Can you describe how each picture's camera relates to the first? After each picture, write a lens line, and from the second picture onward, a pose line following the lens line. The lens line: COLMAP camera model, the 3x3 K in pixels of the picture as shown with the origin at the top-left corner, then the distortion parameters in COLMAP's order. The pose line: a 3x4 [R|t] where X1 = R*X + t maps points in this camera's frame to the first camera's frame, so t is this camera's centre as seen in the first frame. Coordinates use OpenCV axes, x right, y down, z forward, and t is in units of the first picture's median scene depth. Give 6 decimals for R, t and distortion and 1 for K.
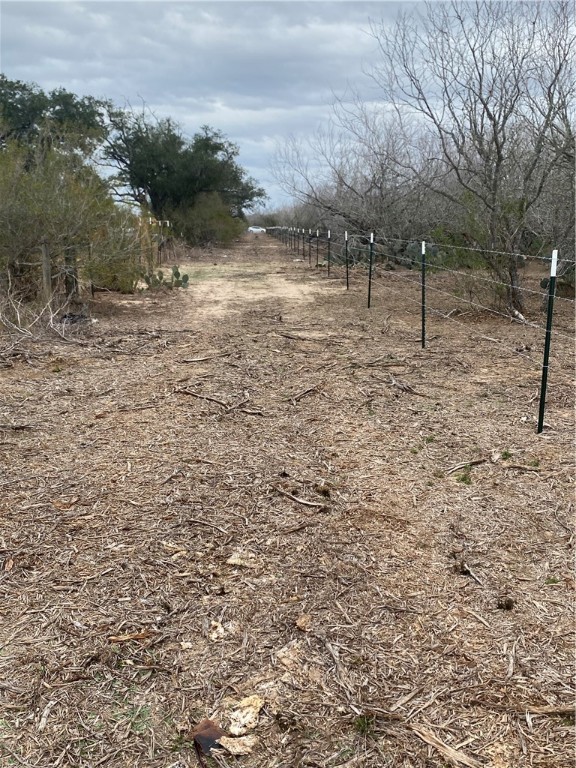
lens RADIAL K [[858.1, 0, 291.9], [0, 858.1, 380.5], [0, 0, 1]] dist [0.024132, 0.000000]
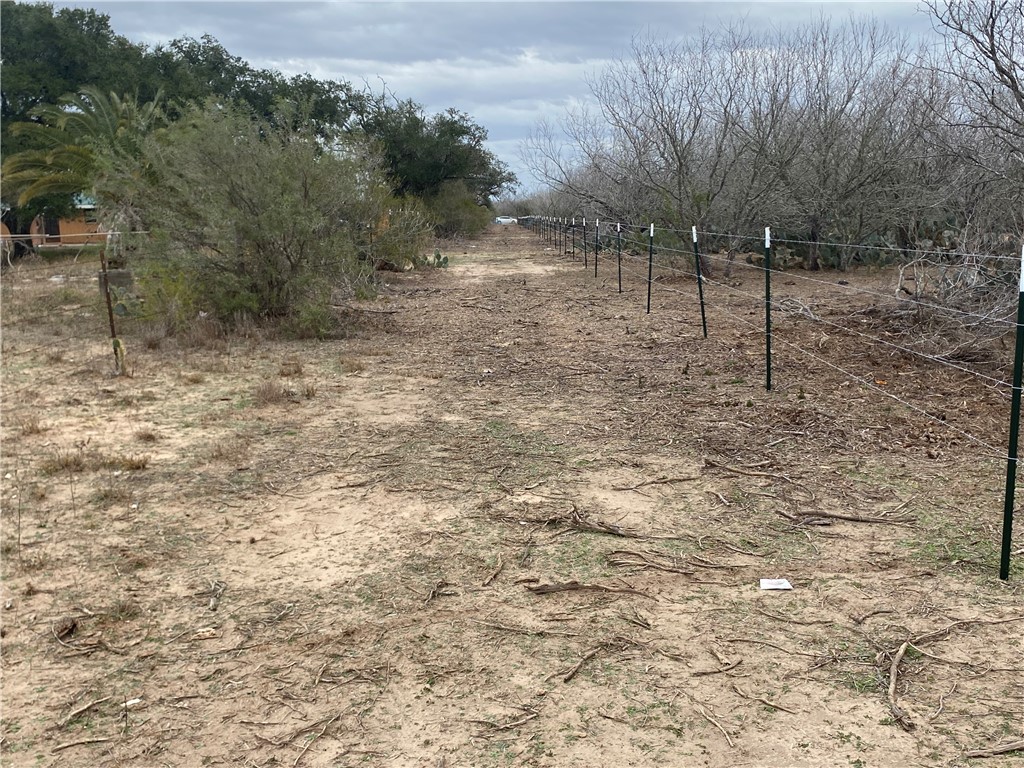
lens RADIAL K [[1144.1, 0, 508.6], [0, 1144.1, 388.3], [0, 0, 1]] dist [0.024132, 0.000000]
pose [[0.999219, -0.005341, -0.039148, 0.008836], [0.004230, 0.999587, -0.028409, 0.041841], [0.039284, 0.028221, 0.998829, -0.227335]]
